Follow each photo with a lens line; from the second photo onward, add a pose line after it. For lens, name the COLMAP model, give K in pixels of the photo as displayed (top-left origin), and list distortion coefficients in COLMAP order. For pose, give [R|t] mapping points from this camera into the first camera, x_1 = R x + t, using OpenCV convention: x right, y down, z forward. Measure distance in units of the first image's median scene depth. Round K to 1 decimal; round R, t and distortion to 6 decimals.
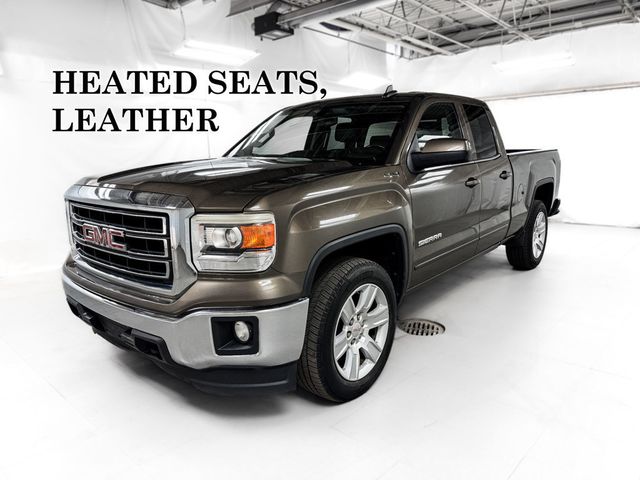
lens RADIAL K [[464.2, 0, 320.0], [0, 464.2, 240.0], [0, 0, 1]] dist [0.004845, 0.001368]
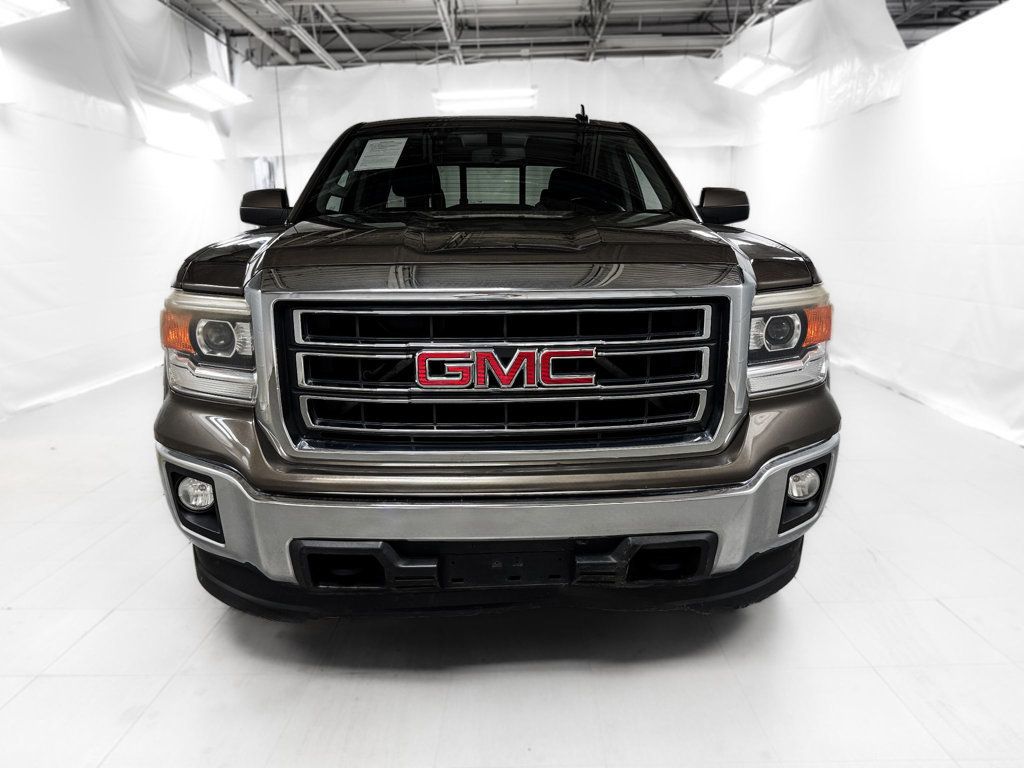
lens RADIAL K [[722.4, 0, 512.0], [0, 722.4, 384.0], [0, 0, 1]] dist [0.009491, 0.002700]
pose [[0.730970, -0.148614, 0.666031, -0.622039], [0.138363, 0.988003, 0.068604, -0.027542], [-0.668236, 0.042006, 0.742763, 0.317444]]
